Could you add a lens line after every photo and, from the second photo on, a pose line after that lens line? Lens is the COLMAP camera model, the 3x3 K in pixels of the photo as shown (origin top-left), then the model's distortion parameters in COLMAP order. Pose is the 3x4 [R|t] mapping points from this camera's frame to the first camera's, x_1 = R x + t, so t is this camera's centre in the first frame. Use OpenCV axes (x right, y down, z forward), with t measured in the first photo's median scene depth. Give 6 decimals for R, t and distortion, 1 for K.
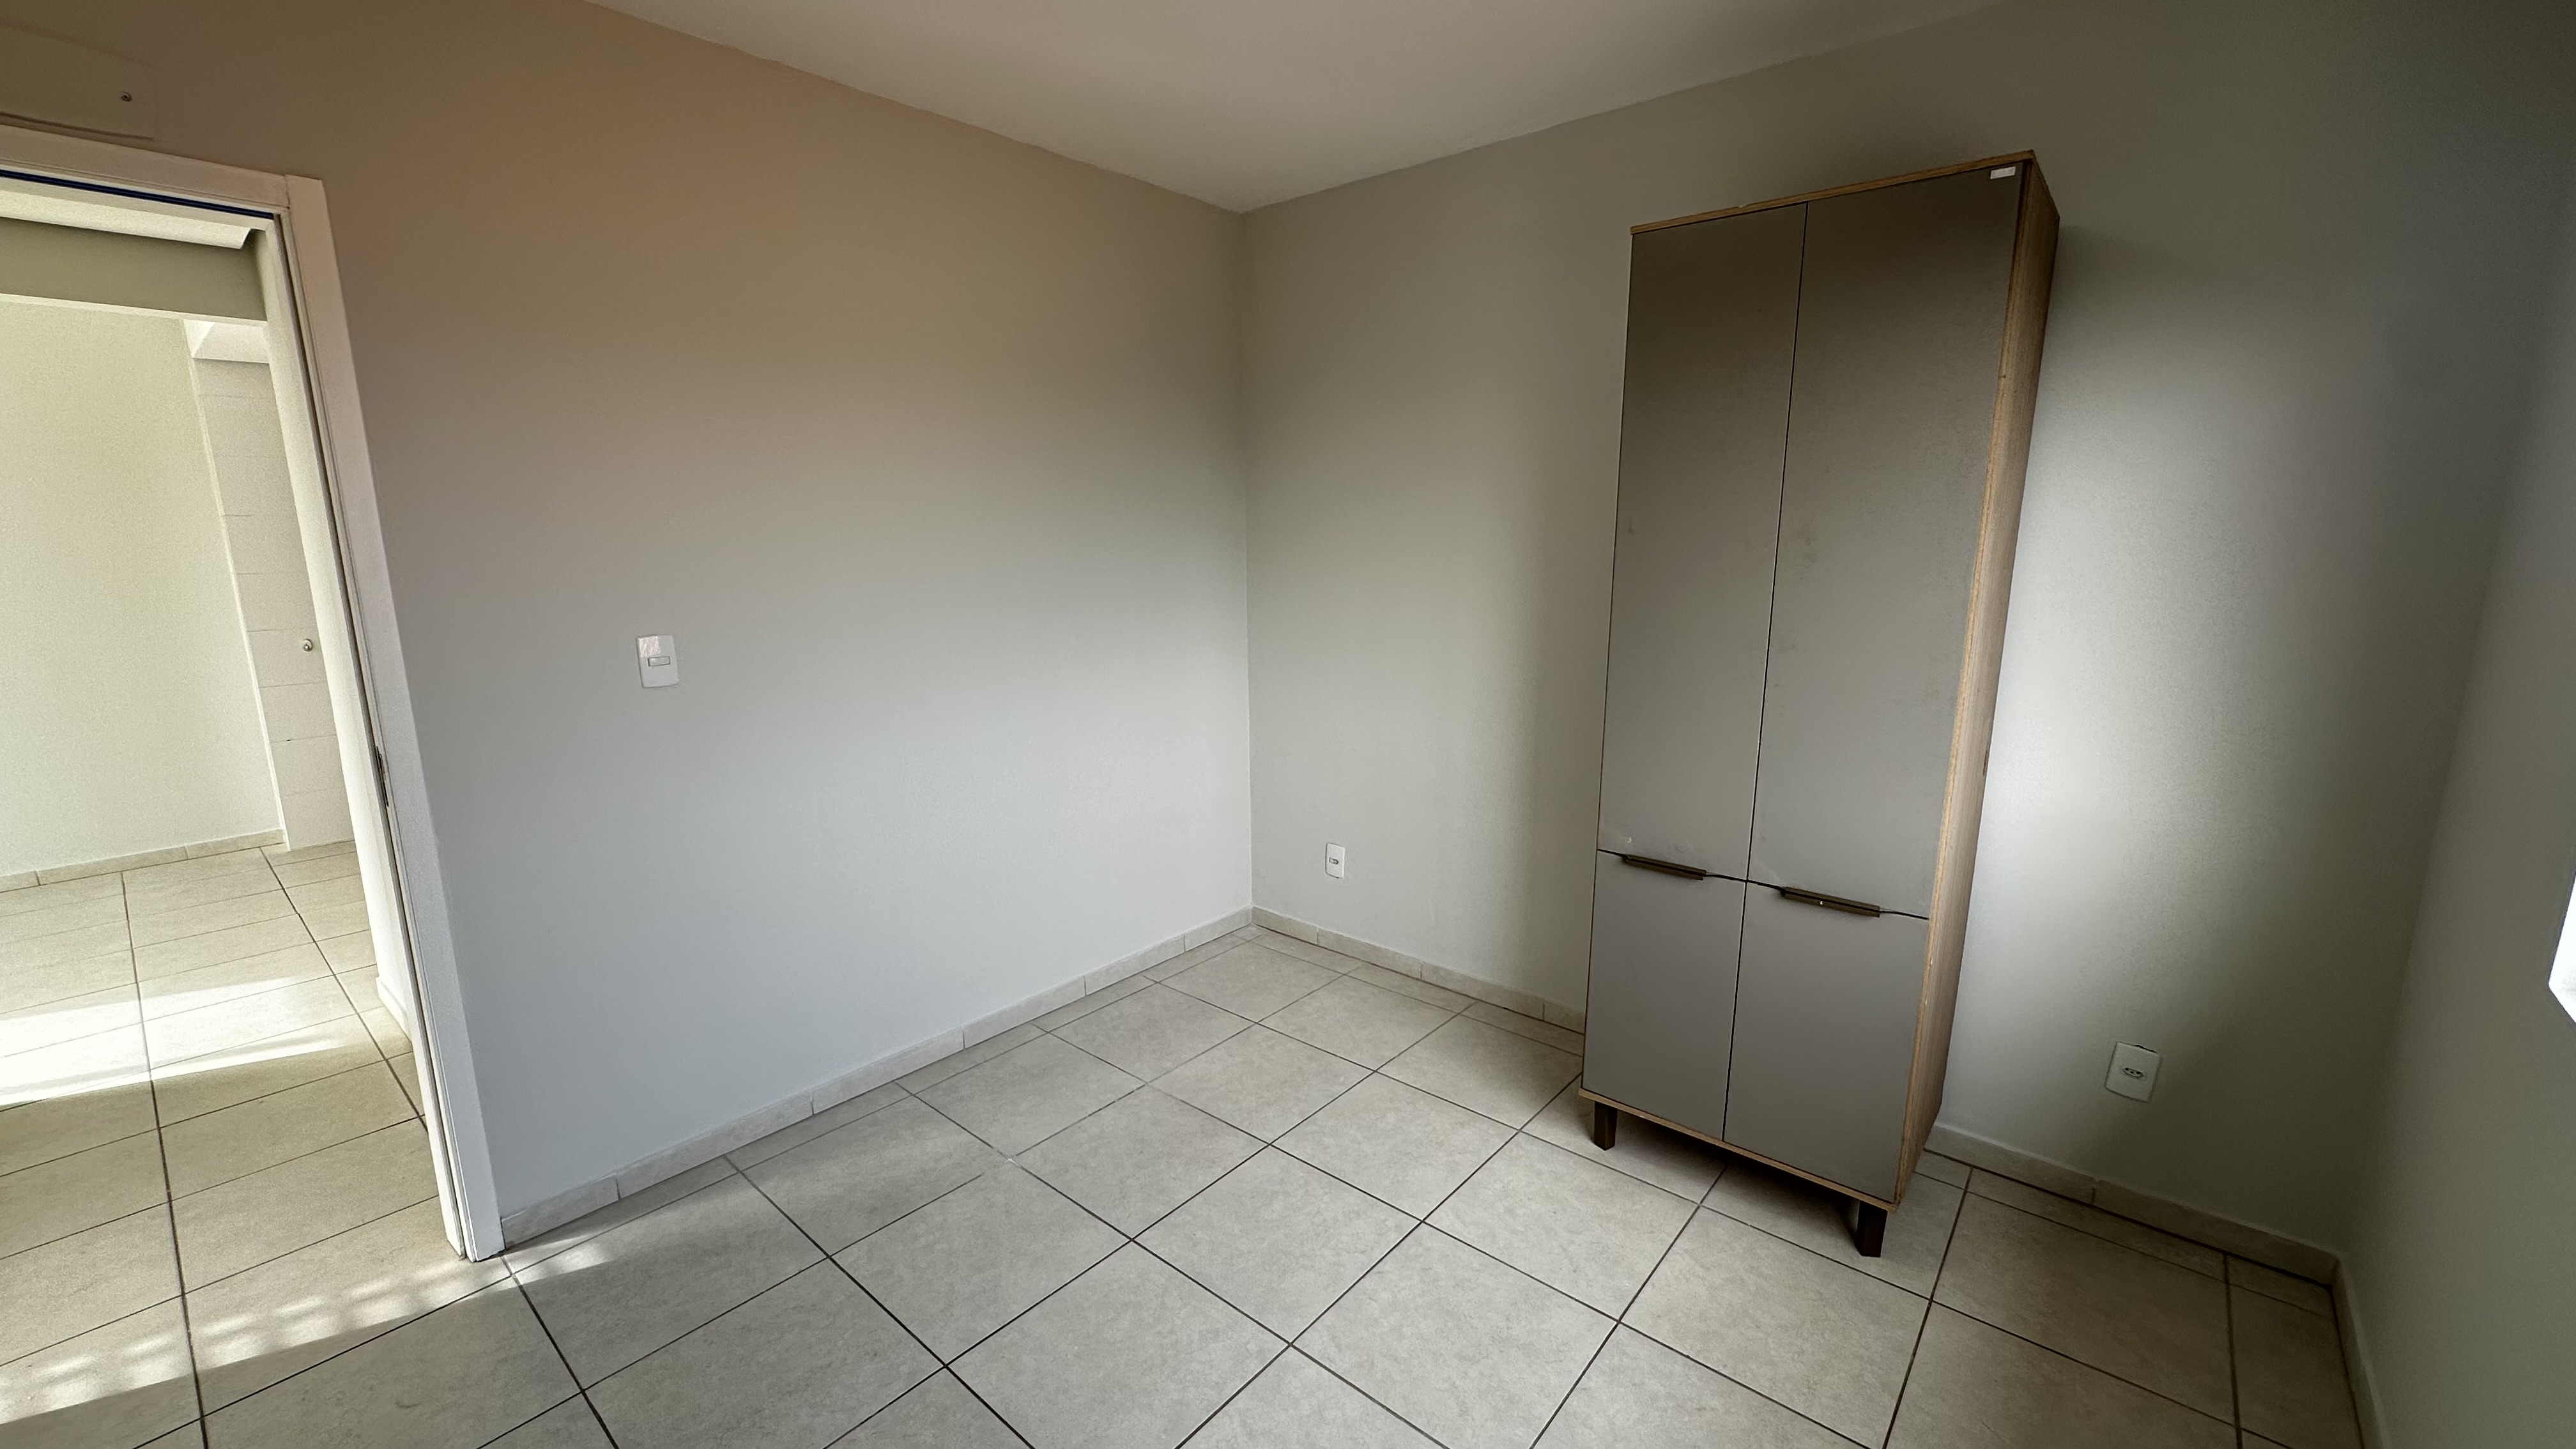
lens RADIAL K [[1025.0, 0, 1288.2], [0, 1025.0, 720.5], [0, 0, 1]] dist [-0.000225, 0.000077]
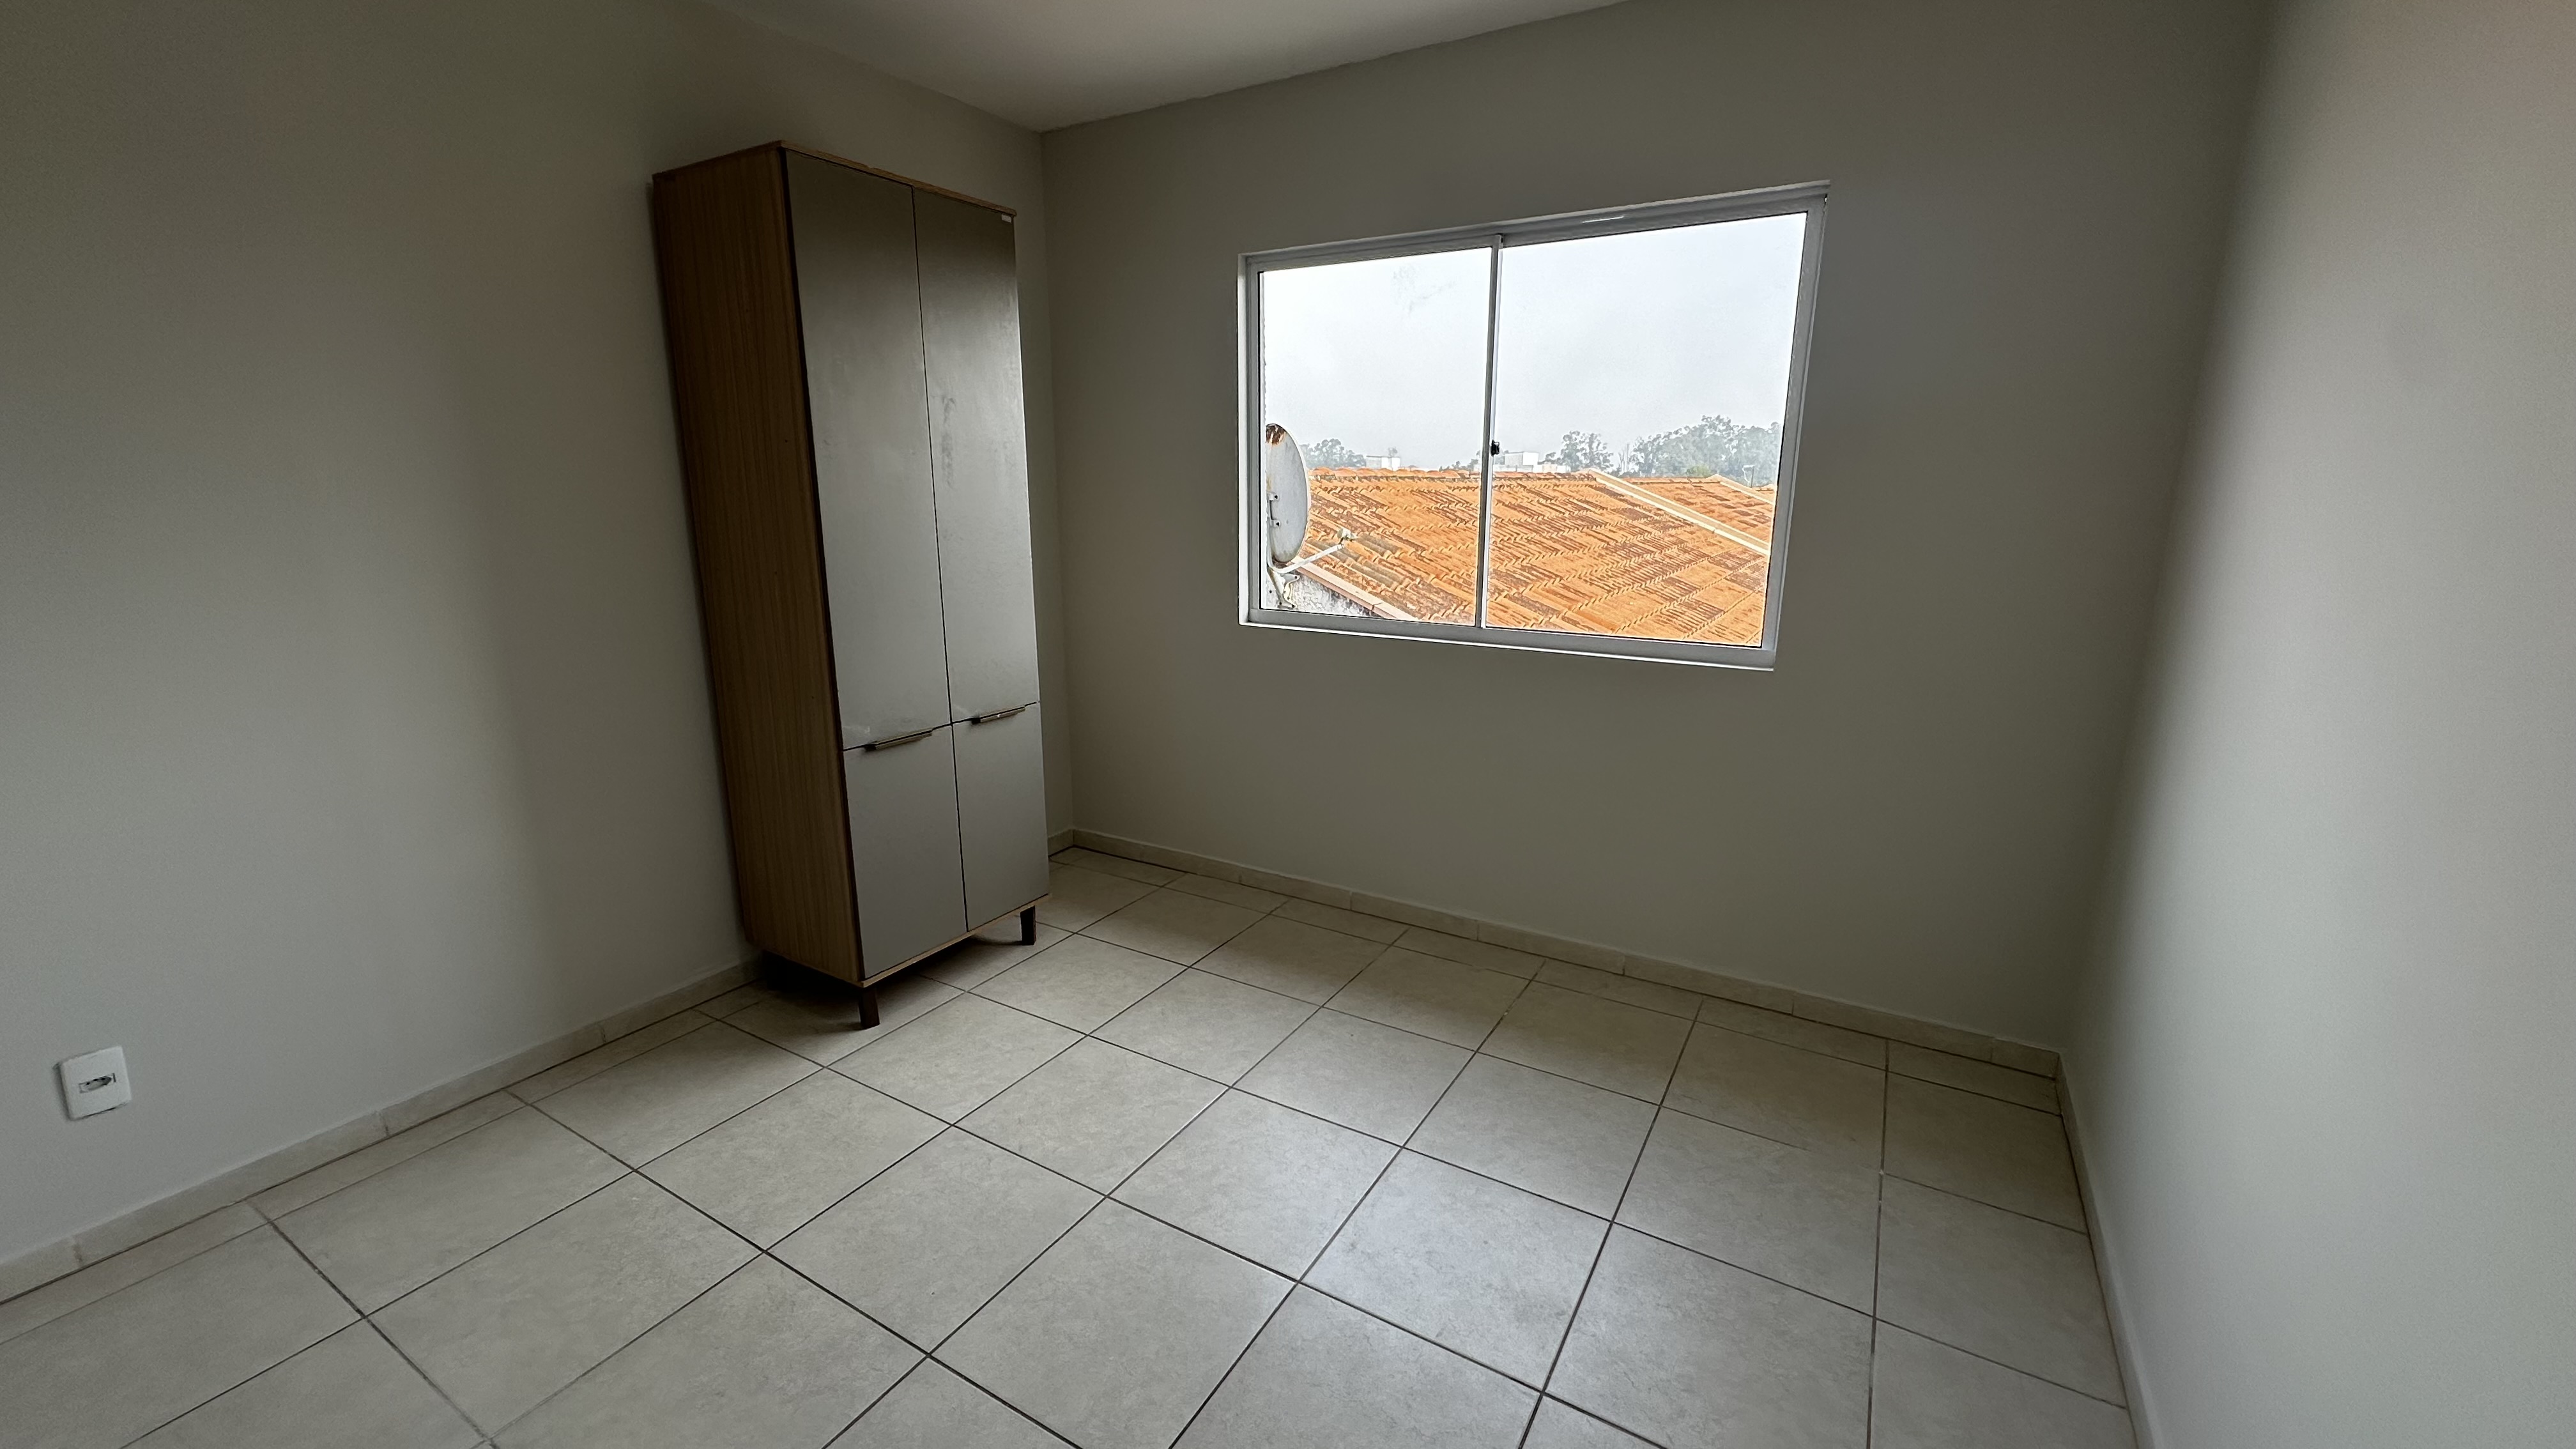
lens RADIAL K [[1025.0, 0, 1296.4], [0, 1025.0, 724.1], [0, 0, 1]] dist [-0.000225, 0.000077]
pose [[-0.172091, -0.229488, 0.957977, -0.742324], [0.180260, 0.948729, 0.259654, -0.085370], [-0.968448, 0.217369, -0.121900, 0.644398]]
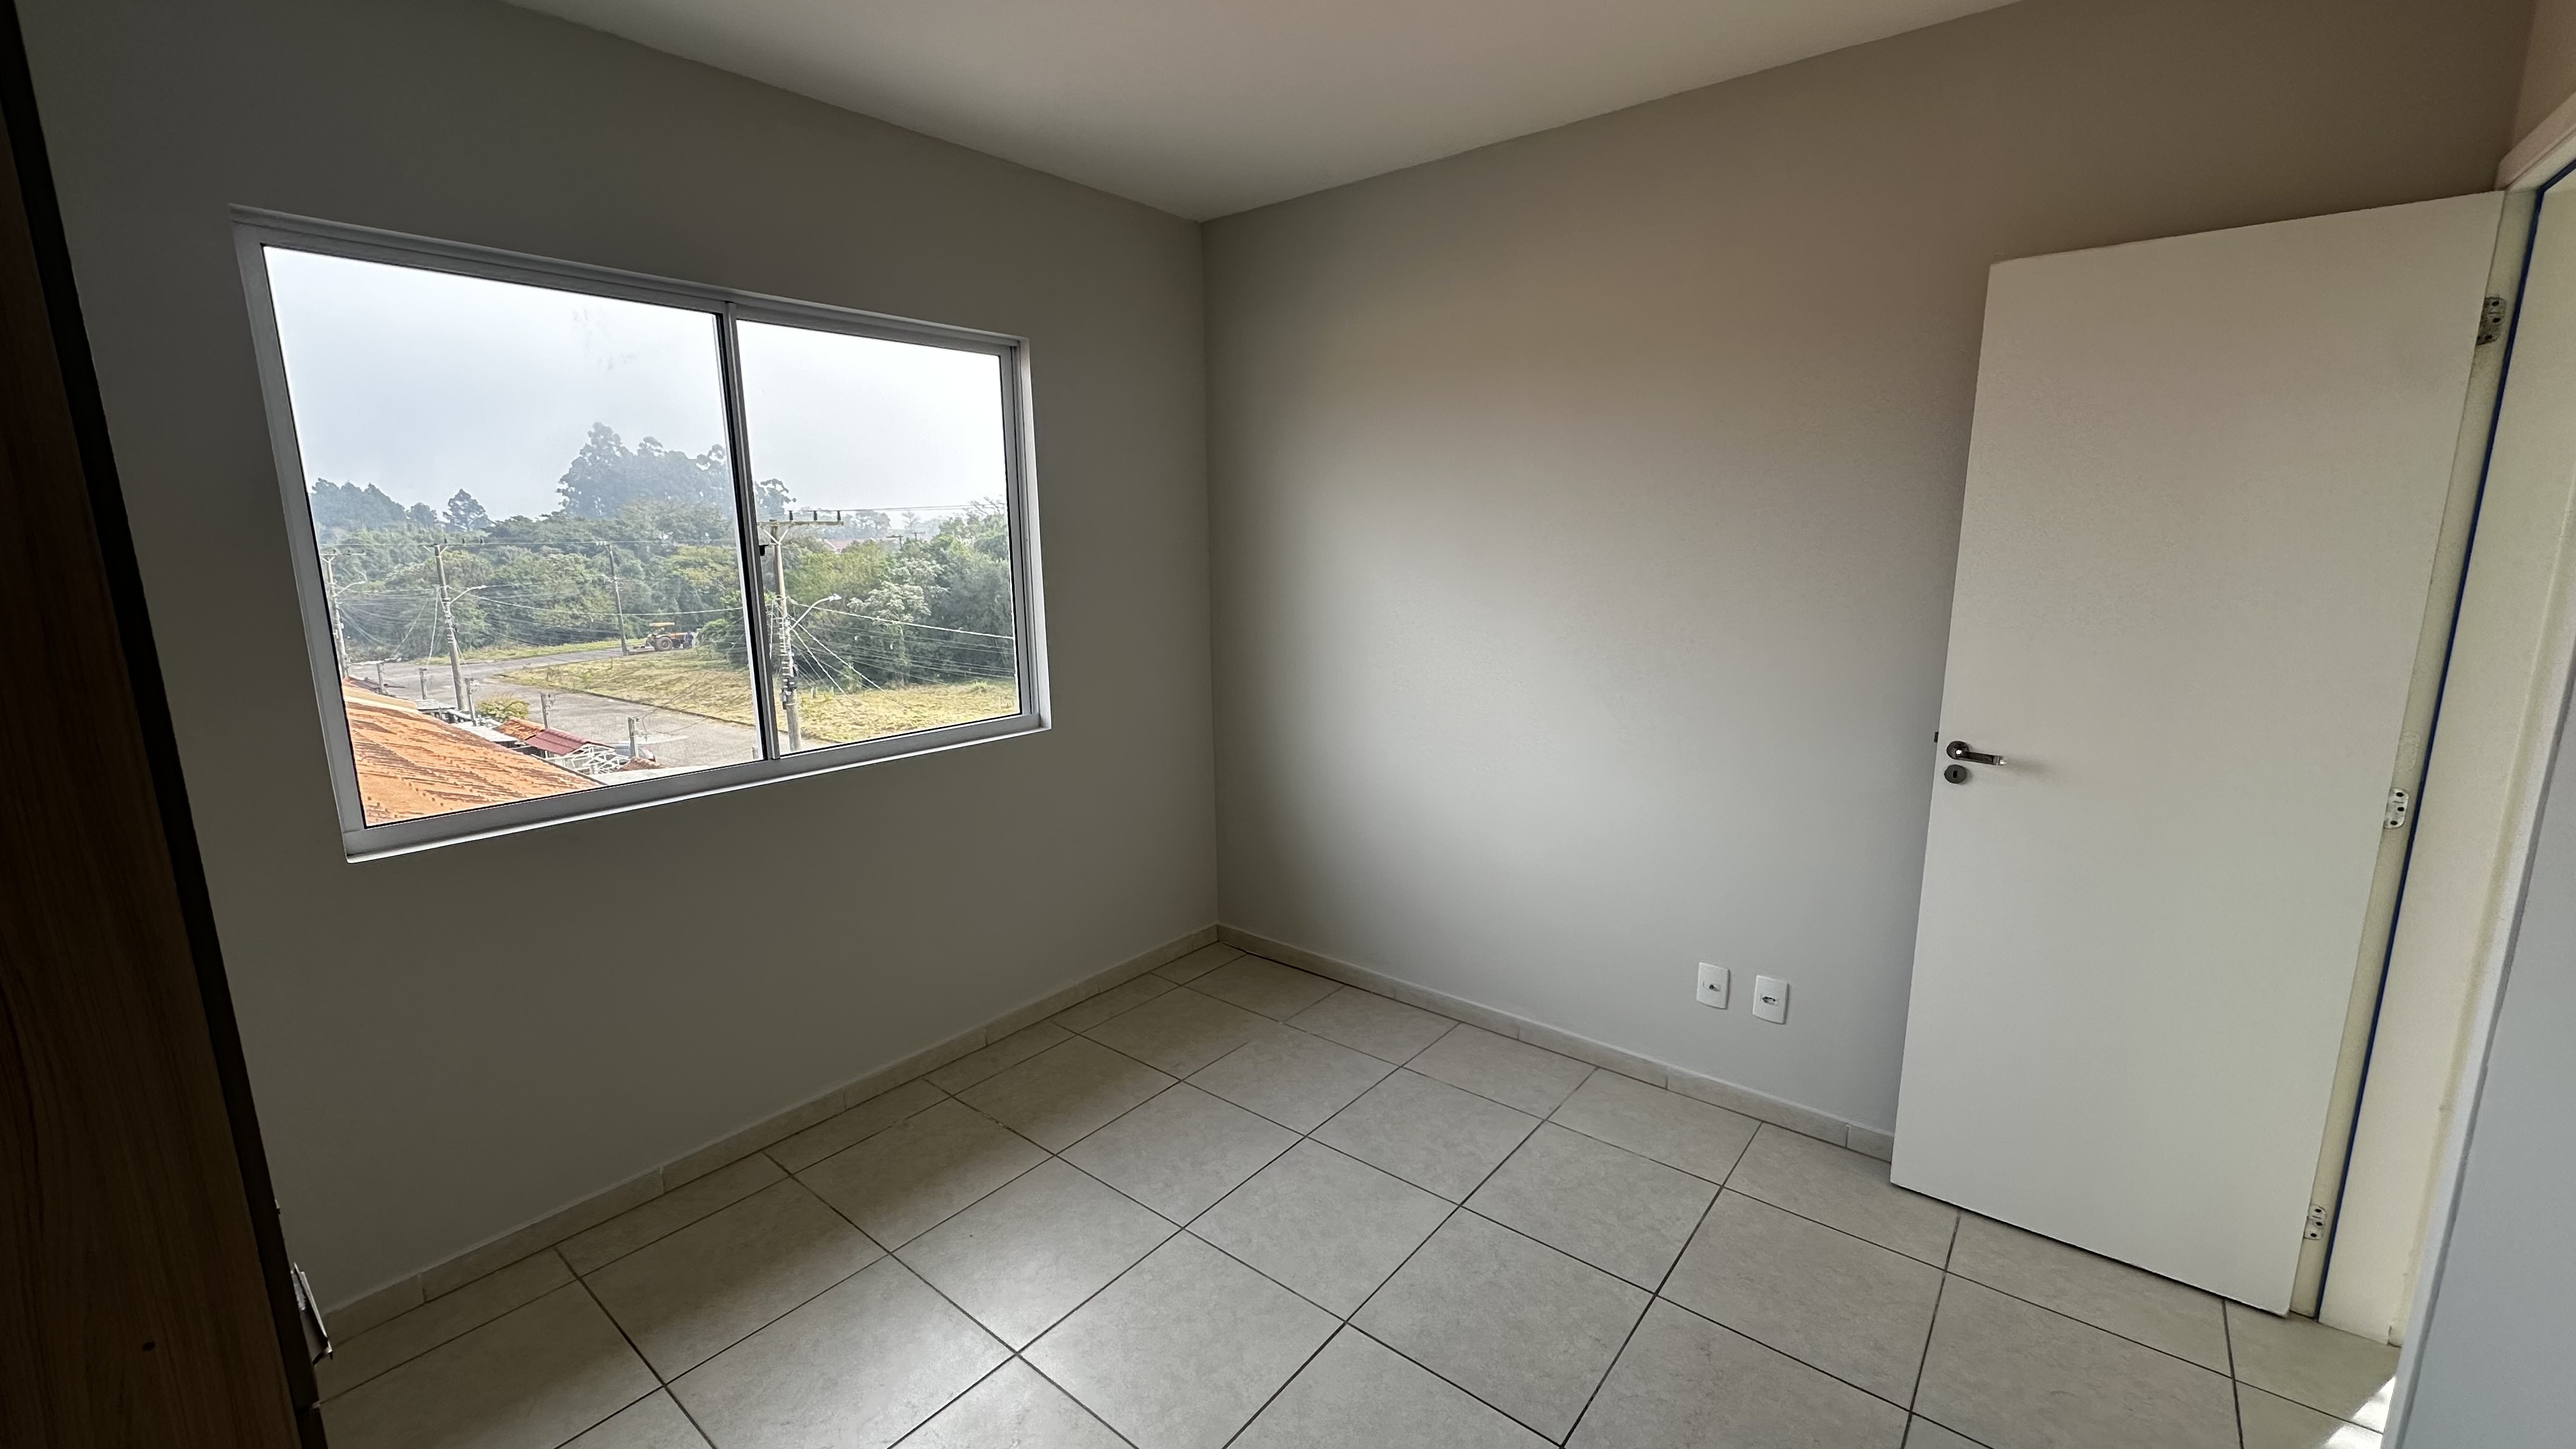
lens RADIAL K [[1025.0, 0, 1288.8], [0, 1025.0, 725.8], [0, 0, 1]] dist [-0.000225, 0.000077]
pose [[-0.999734, 0.015720, -0.016871, -0.066467], [0.008306, 0.927990, 0.372512, -0.250626], [0.021512, 0.372273, -0.927874, 1.220197]]
